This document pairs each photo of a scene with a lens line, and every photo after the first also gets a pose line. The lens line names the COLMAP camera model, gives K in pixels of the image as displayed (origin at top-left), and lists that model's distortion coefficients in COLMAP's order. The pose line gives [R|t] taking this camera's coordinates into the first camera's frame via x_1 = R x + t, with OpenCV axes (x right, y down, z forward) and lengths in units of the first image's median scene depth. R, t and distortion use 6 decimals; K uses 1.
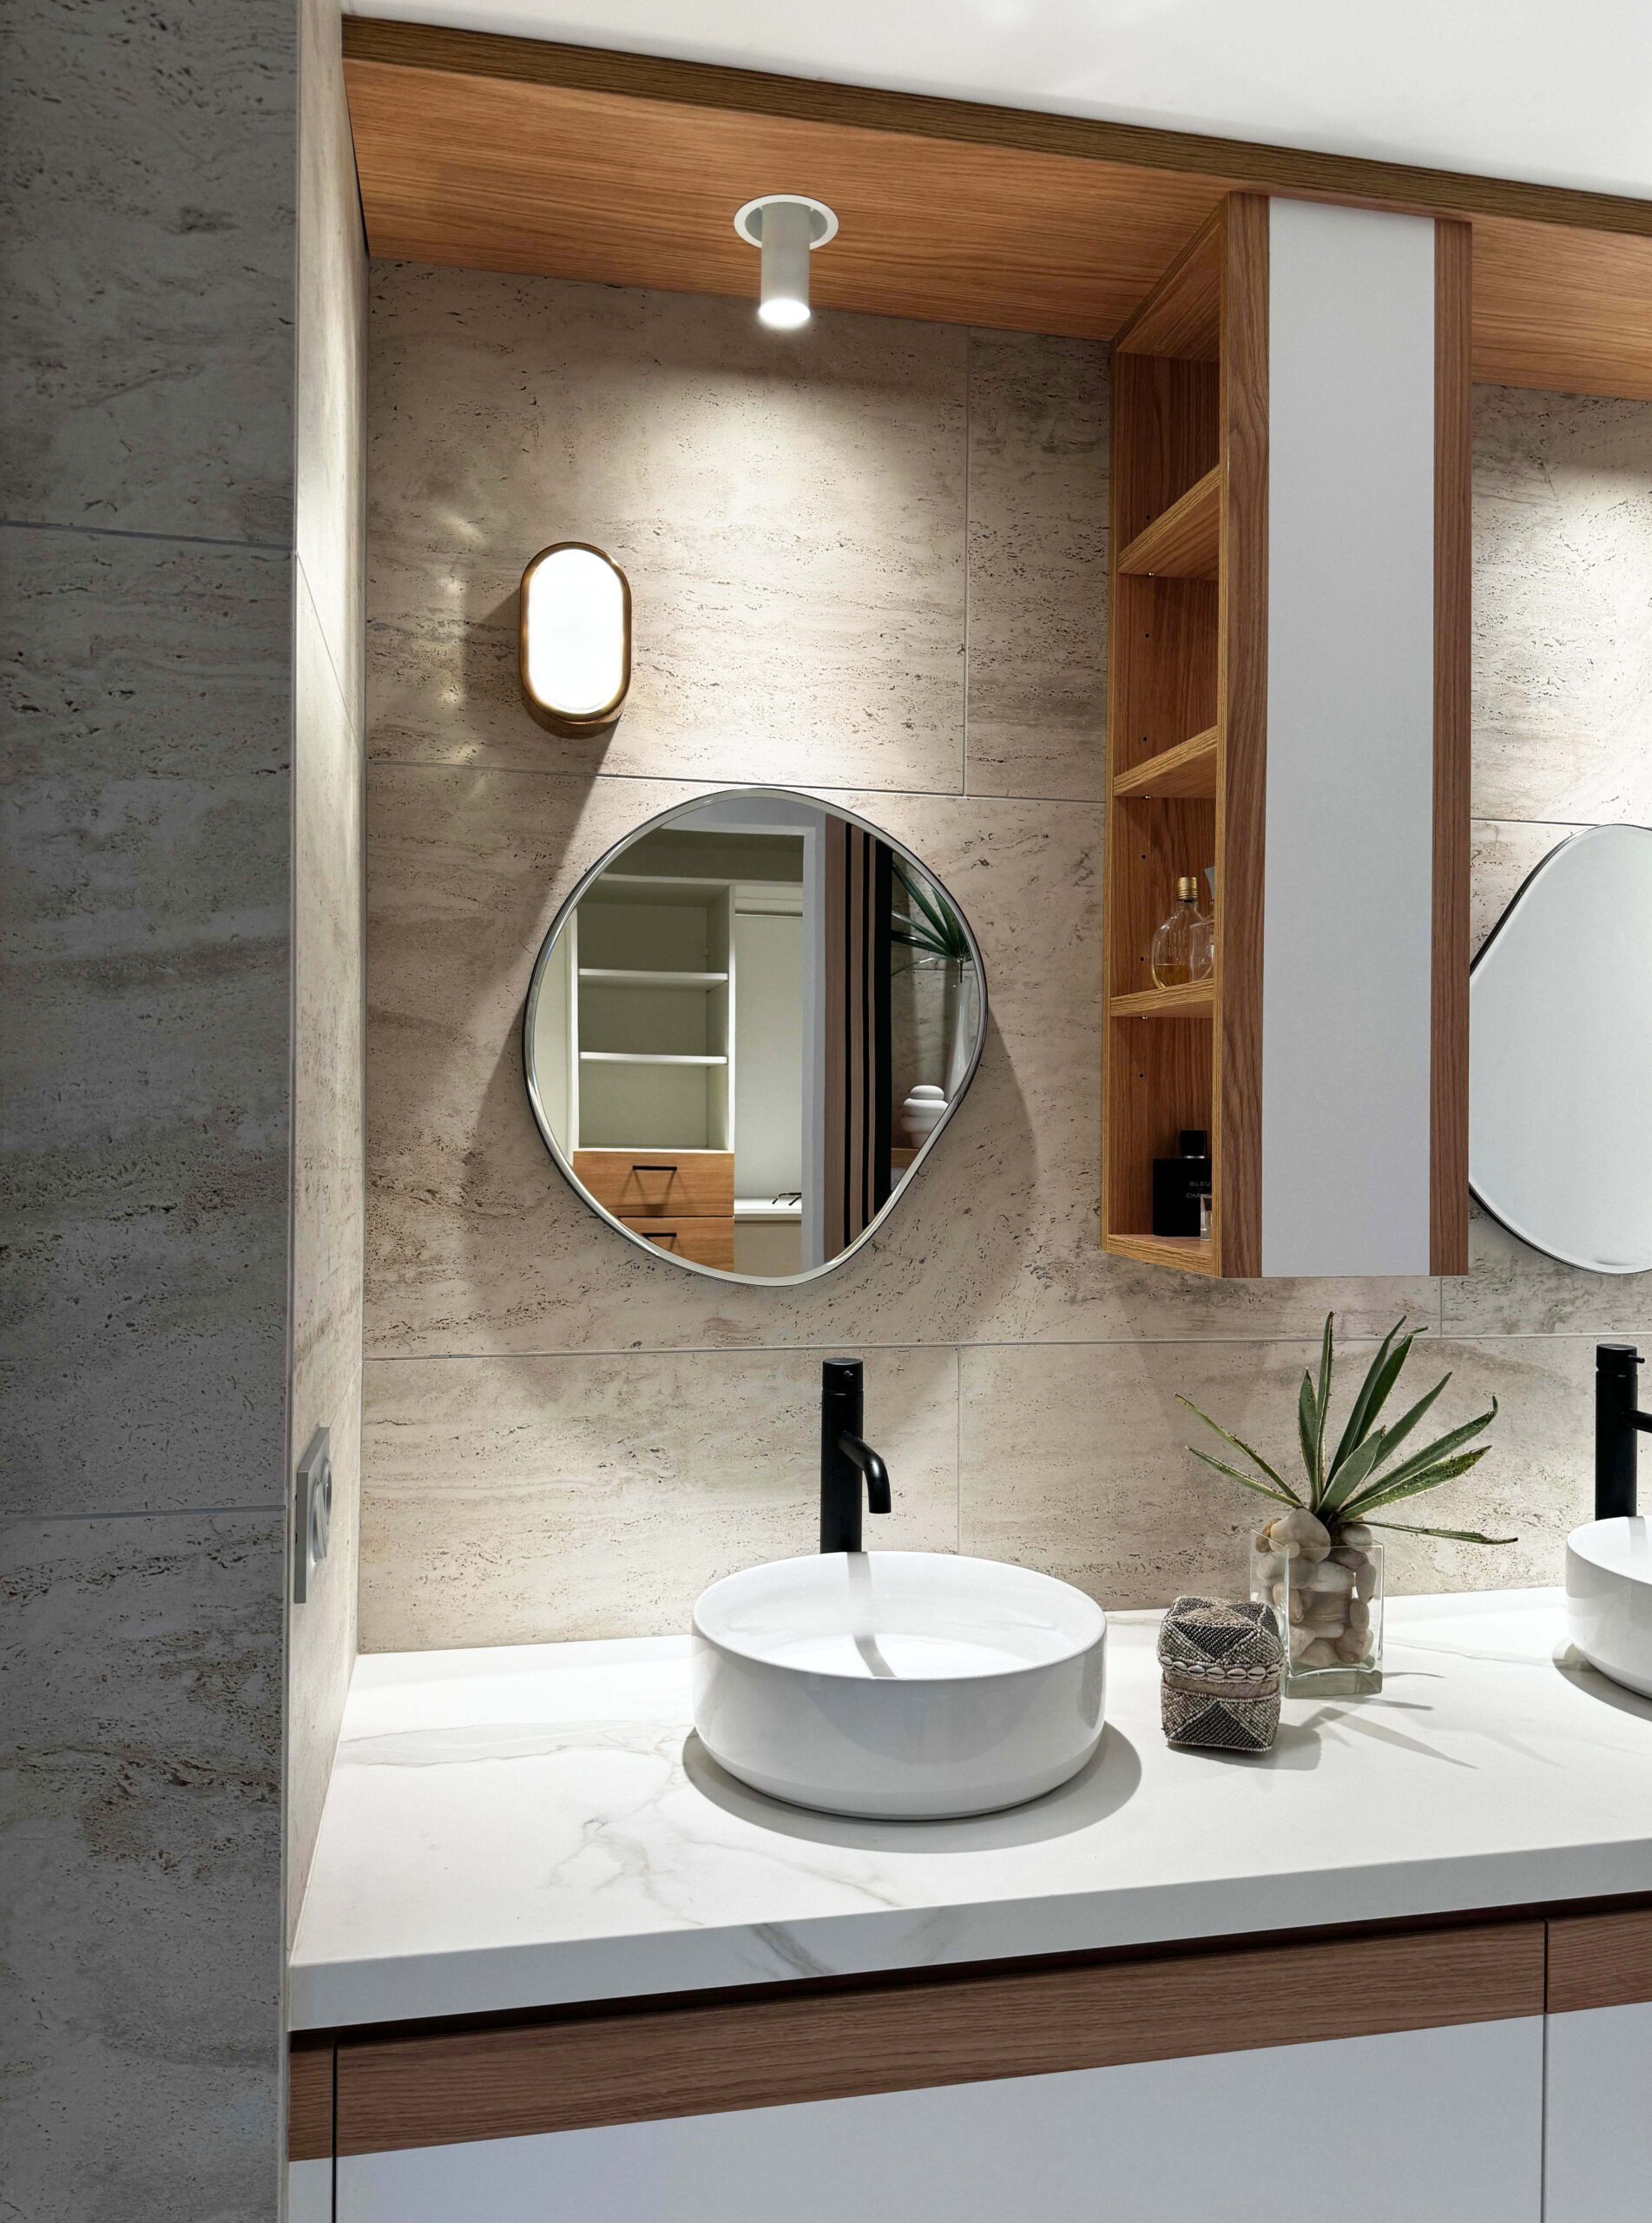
lens RADIAL K [[1601.8, 0, 838.9], [0, 1601.8, 1120.8], [0, 0, 1]] dist [0.133117, -0.224143]
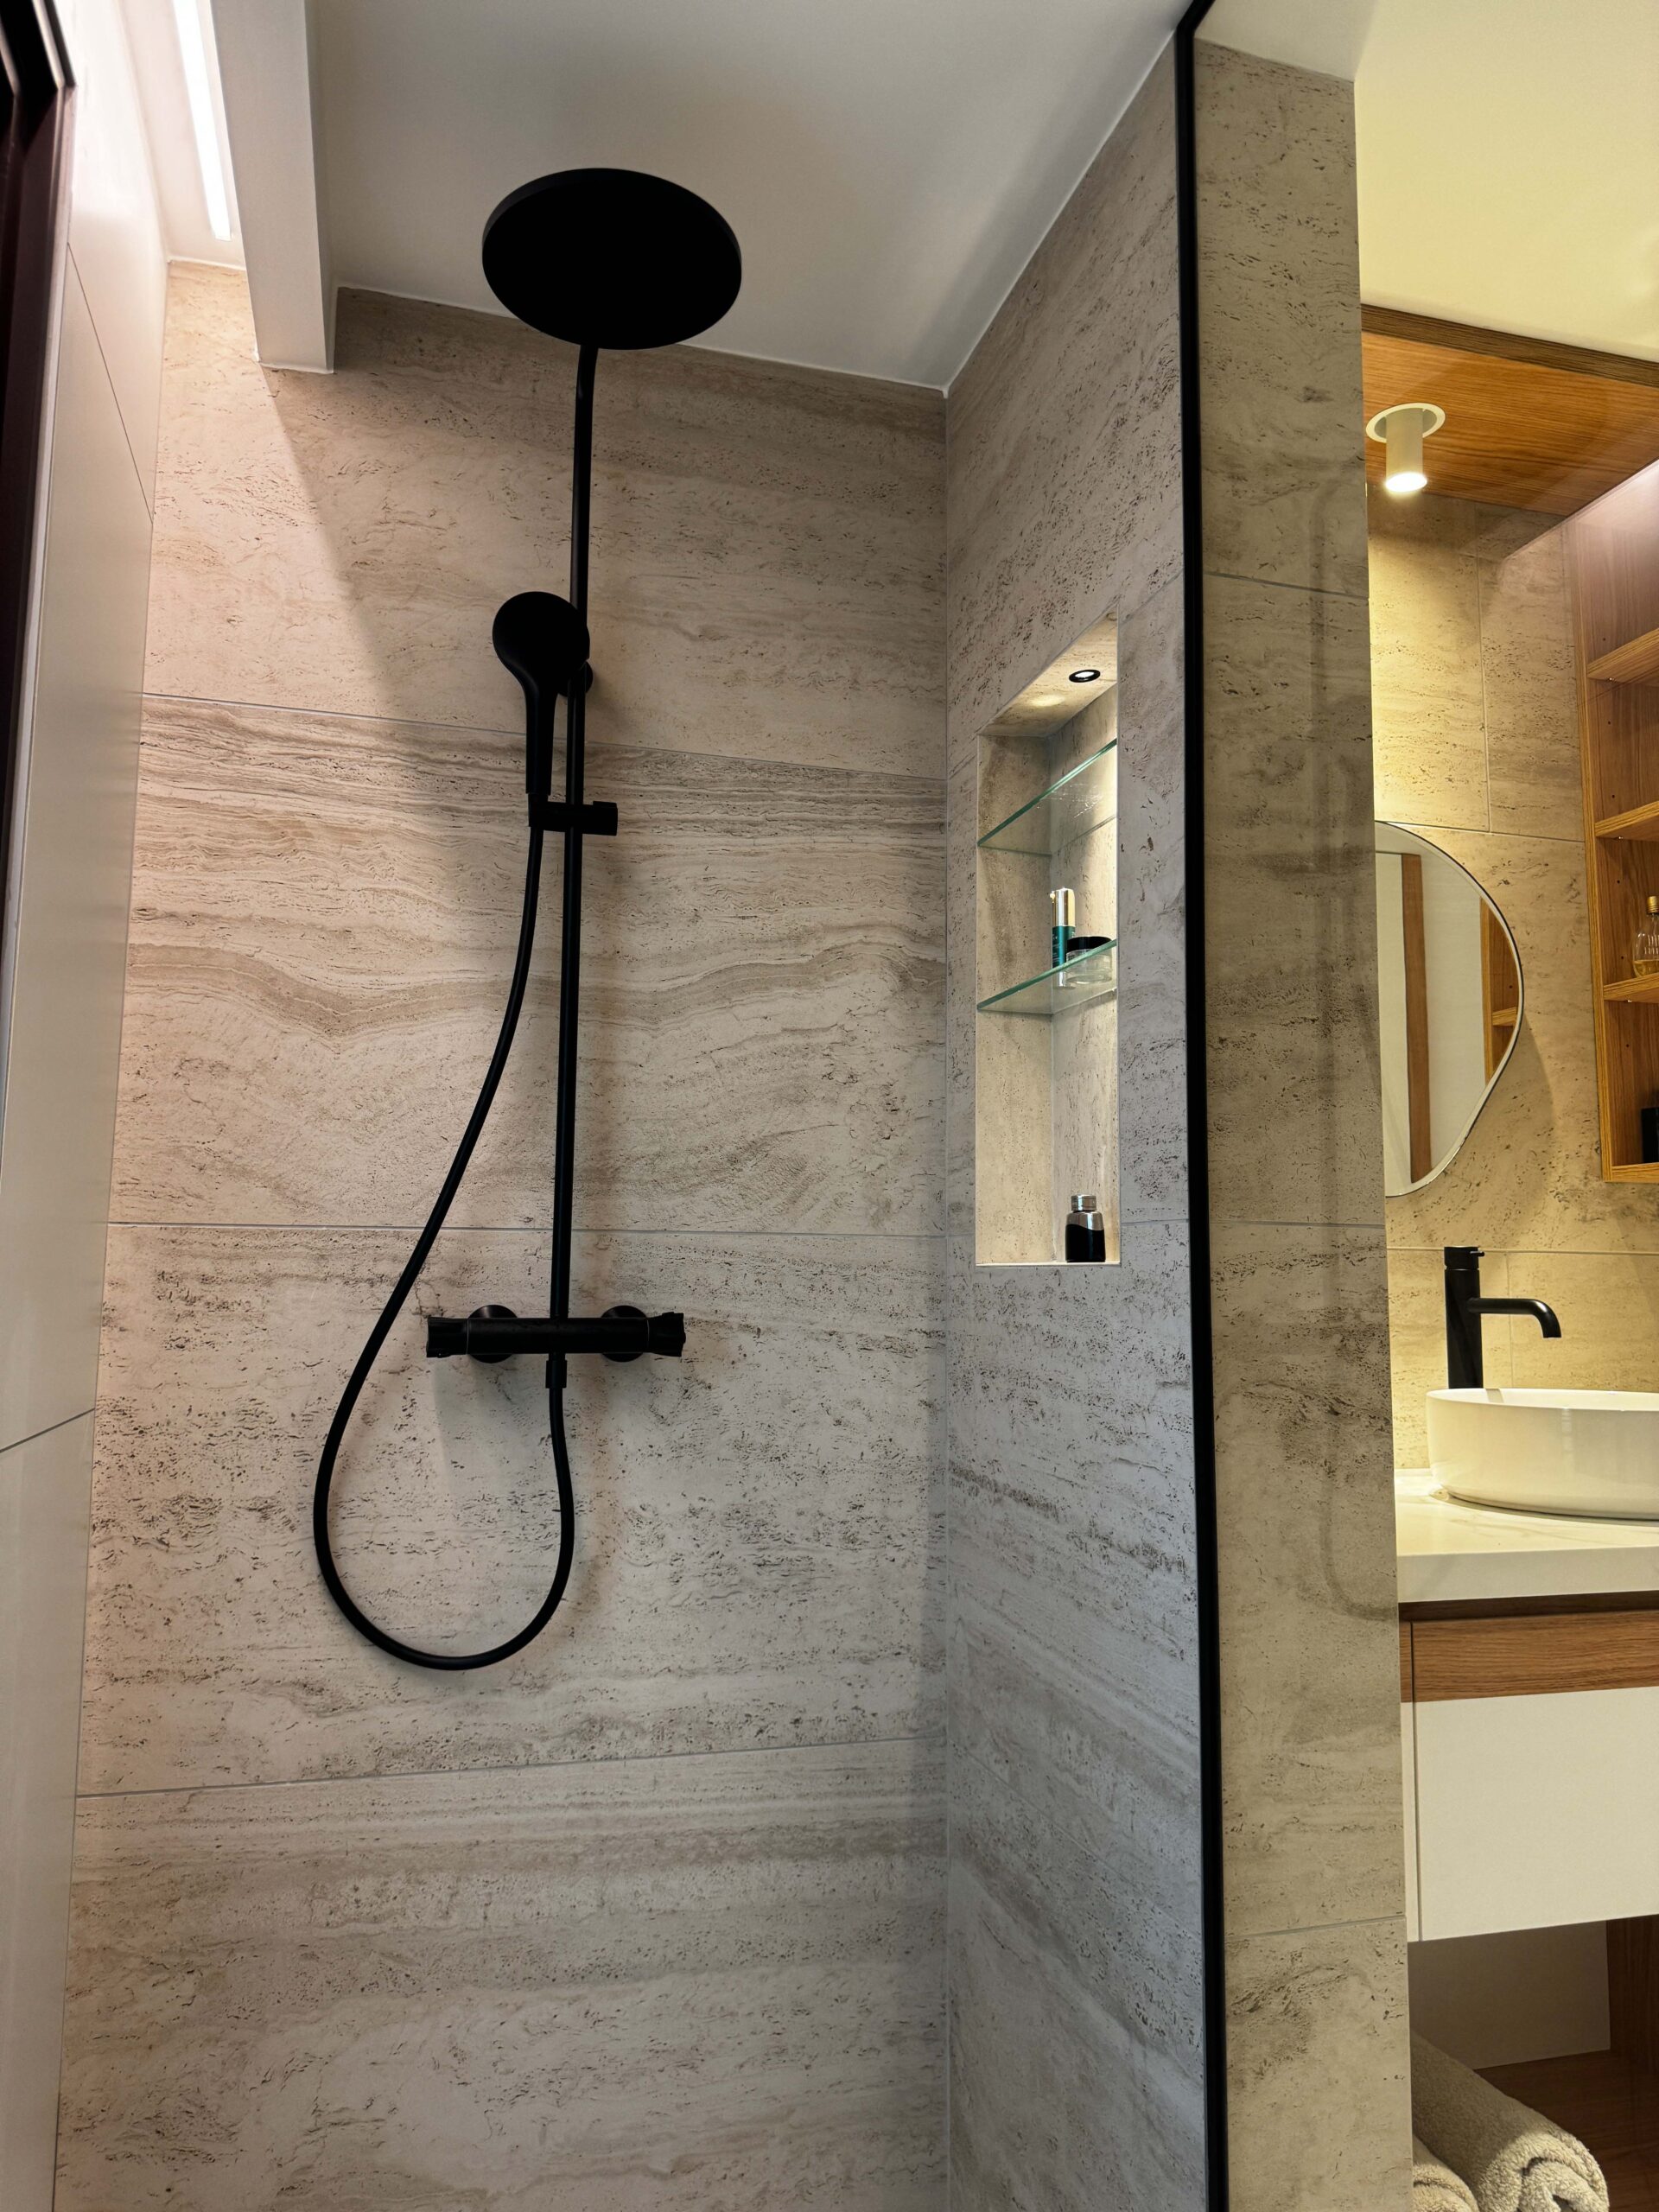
lens RADIAL K [[1575.9, 0, 829.5], [0, 1575.9, 1106.0], [0, 0, 1]] dist [0.006507, -0.006639]
pose [[0.998328, 0.007771, 0.057287, -0.559105], [-0.001056, 0.993209, -0.116342, 0.179152], [-0.057802, 0.116087, 0.991556, -0.233910]]
